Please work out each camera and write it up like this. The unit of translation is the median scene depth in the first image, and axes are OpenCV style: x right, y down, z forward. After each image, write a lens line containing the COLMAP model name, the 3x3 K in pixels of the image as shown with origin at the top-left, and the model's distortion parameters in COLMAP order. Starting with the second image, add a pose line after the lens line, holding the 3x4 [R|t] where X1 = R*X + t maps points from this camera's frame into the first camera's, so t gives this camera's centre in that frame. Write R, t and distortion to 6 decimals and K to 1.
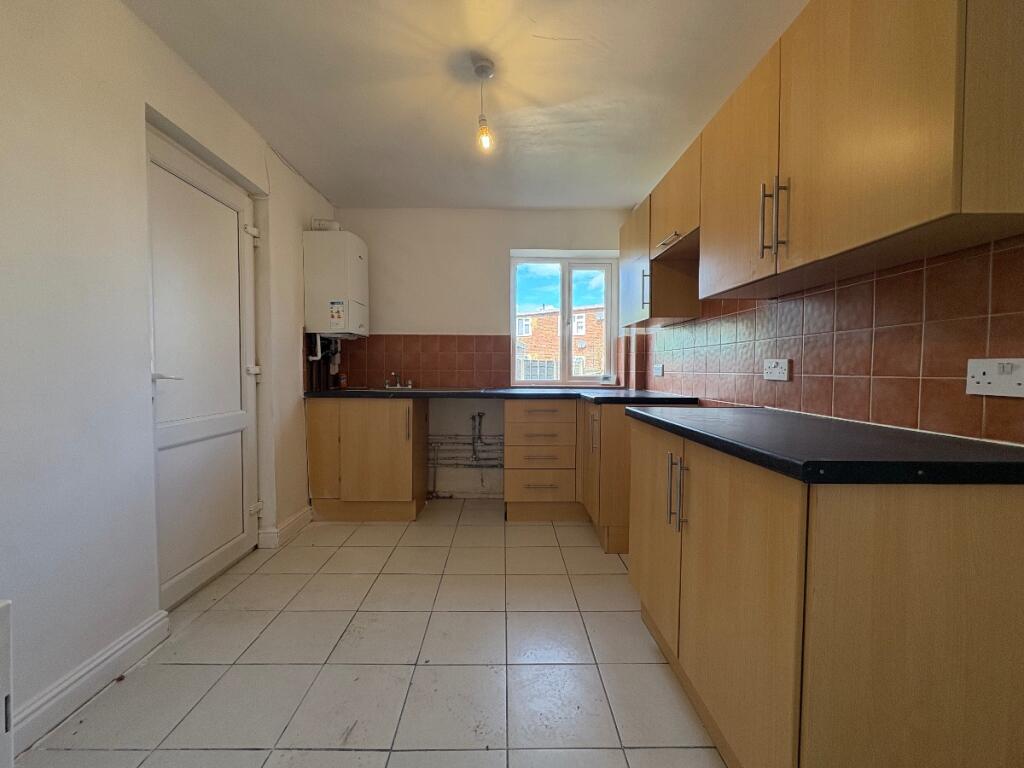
lens RADIAL K [[414.2, 0, 512.0], [0, 414.2, 384.0], [0, 0, 1]] dist [-0.001923, -0.000331]
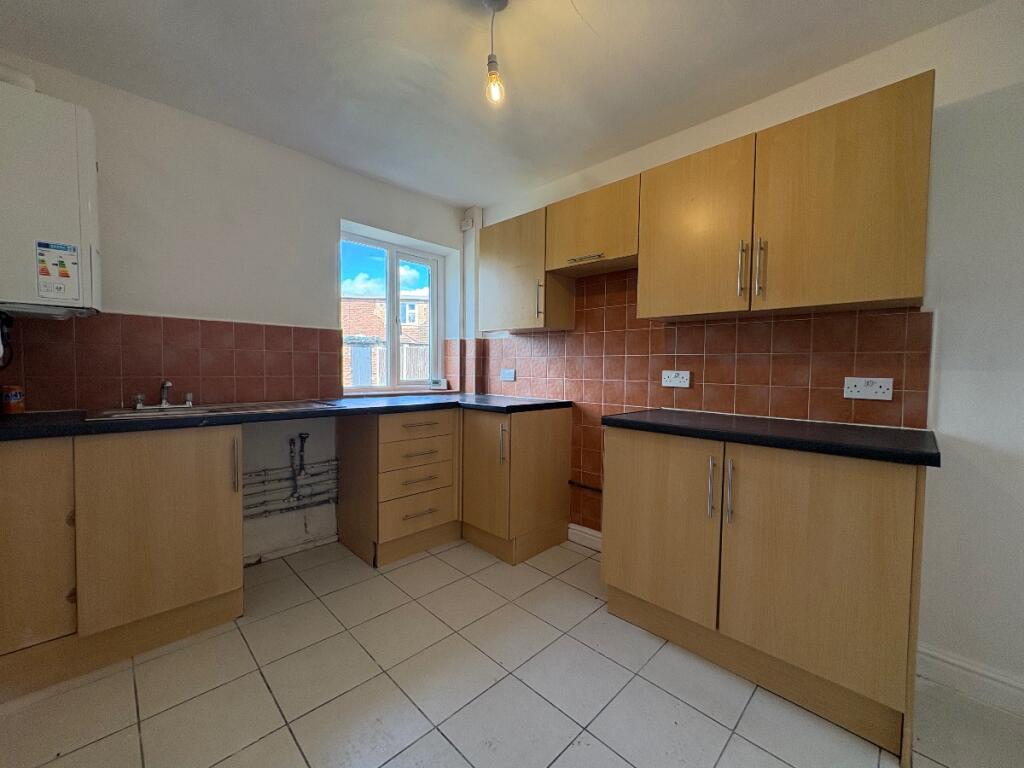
lens RADIAL K [[414.2, 0, 512.0], [0, 414.2, 384.0], [0, 0, 1]] dist [-0.001923, -0.000331]
pose [[0.717739, -0.022951, 0.695934, -0.355350], [0.015805, 0.999736, 0.016670, -0.027568], [-0.696133, -0.000965, 0.717912, 0.245363]]
